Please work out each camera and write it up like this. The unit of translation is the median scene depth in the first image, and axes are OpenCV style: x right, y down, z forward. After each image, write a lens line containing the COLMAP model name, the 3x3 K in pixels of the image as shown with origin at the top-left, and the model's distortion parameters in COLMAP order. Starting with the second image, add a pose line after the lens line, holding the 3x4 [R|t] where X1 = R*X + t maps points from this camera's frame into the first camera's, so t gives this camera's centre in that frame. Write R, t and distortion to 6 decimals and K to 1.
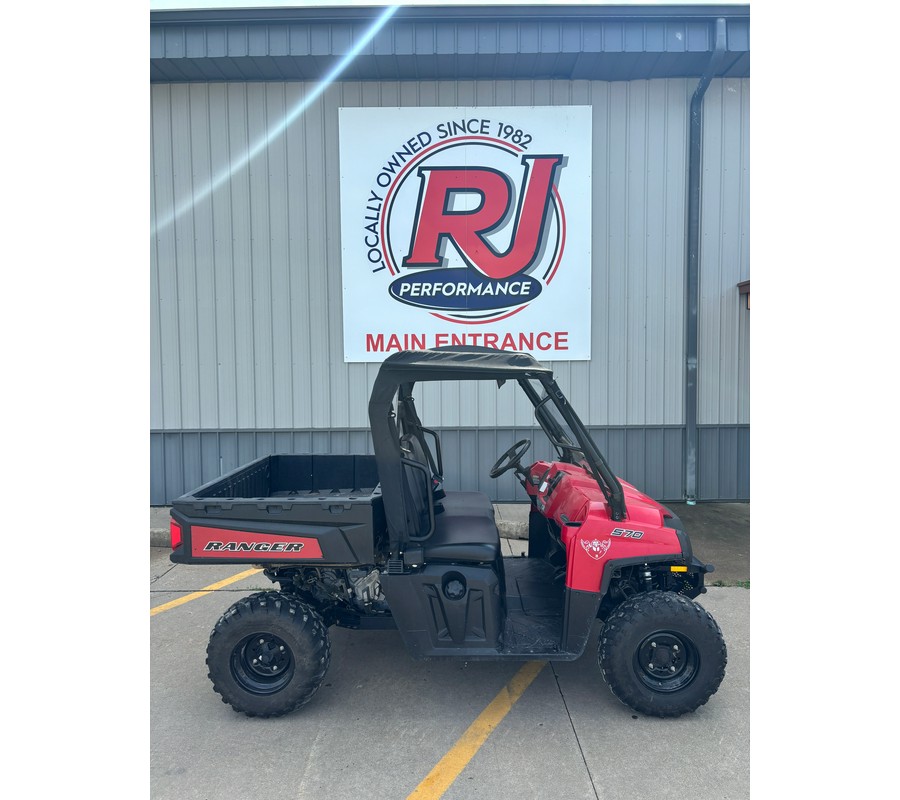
lens RADIAL K [[596.3, 0, 450.0], [0, 596.3, 400.0], [0, 0, 1]] dist [0.022818, -0.001240]
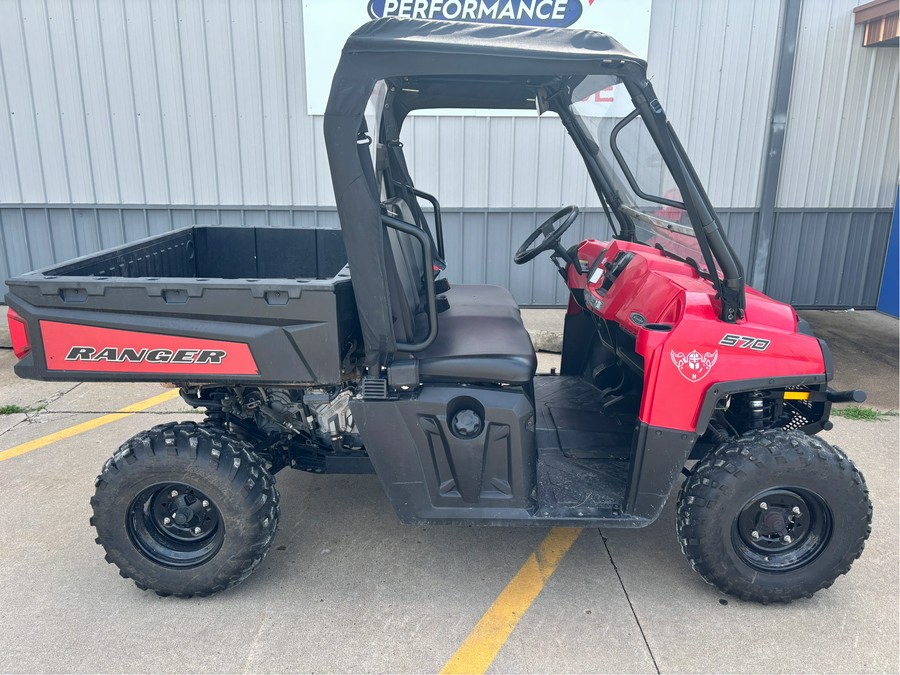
lens RADIAL K [[674.7, 0, 450.0], [0, 674.7, 337.5], [0, 0, 1]] dist [0.054095, -0.066405]
pose [[0.999854, 0.013254, 0.010742, -0.018995], [-0.015179, 0.978531, 0.205540, 0.074653], [-0.007787, -0.205673, 0.978590, 0.299995]]
